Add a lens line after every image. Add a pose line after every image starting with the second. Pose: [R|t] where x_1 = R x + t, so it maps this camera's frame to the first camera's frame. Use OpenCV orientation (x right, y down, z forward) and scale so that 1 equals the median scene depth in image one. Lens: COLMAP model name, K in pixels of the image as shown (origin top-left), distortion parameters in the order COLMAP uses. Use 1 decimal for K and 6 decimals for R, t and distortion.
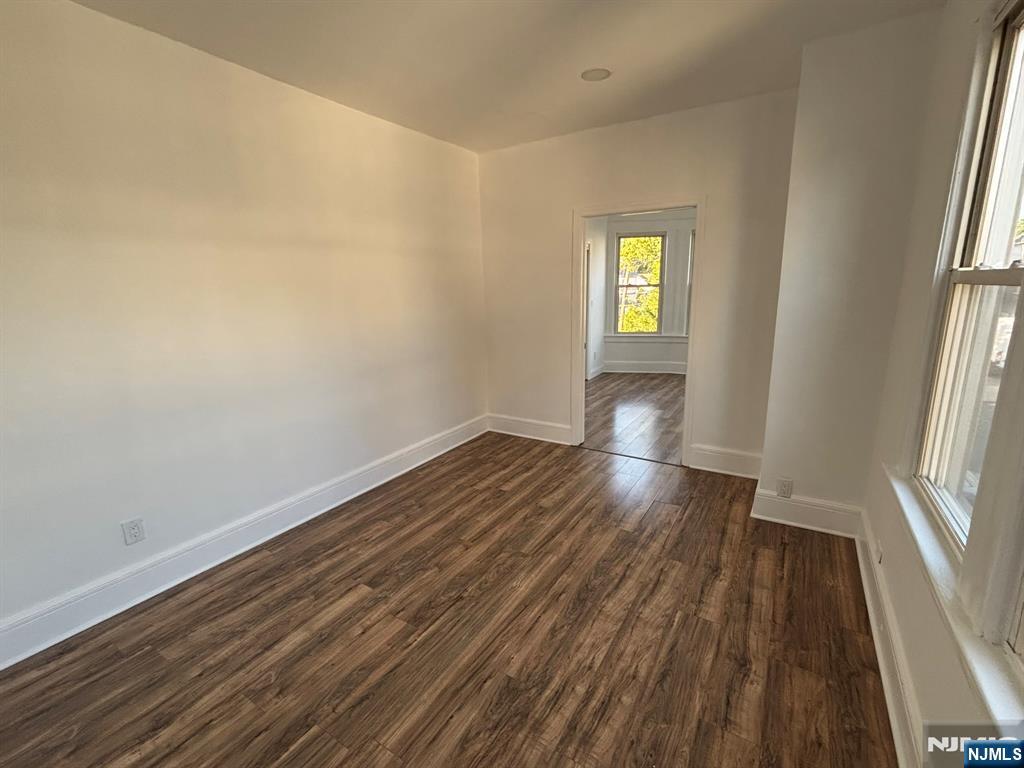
lens RADIAL K [[455.6, 0, 511.3], [0, 455.6, 383.7], [0, 0, 1]] dist [0.005799, 0.000039]
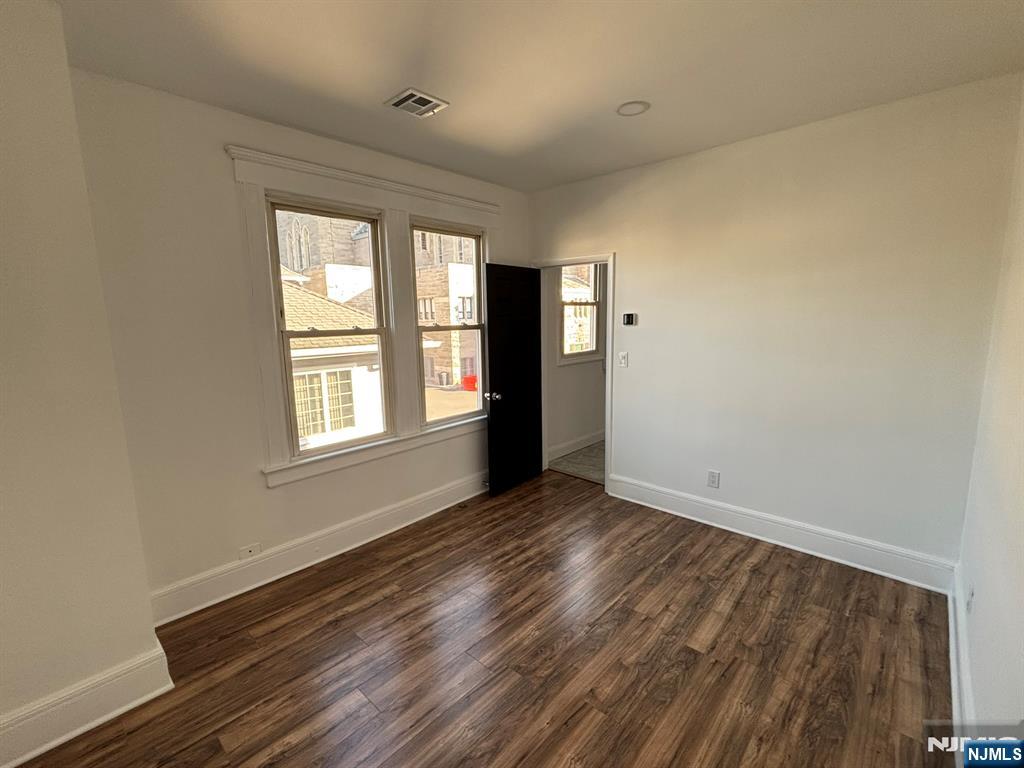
lens RADIAL K [[455.6, 0, 511.2], [0, 455.6, 384.5], [0, 0, 1]] dist [0.005799, 0.000039]
pose [[-0.982866, 0.012580, 0.183894, -0.134258], [0.078109, 0.932090, 0.353704, -0.440747], [-0.166956, 0.362008, -0.917102, 1.834645]]
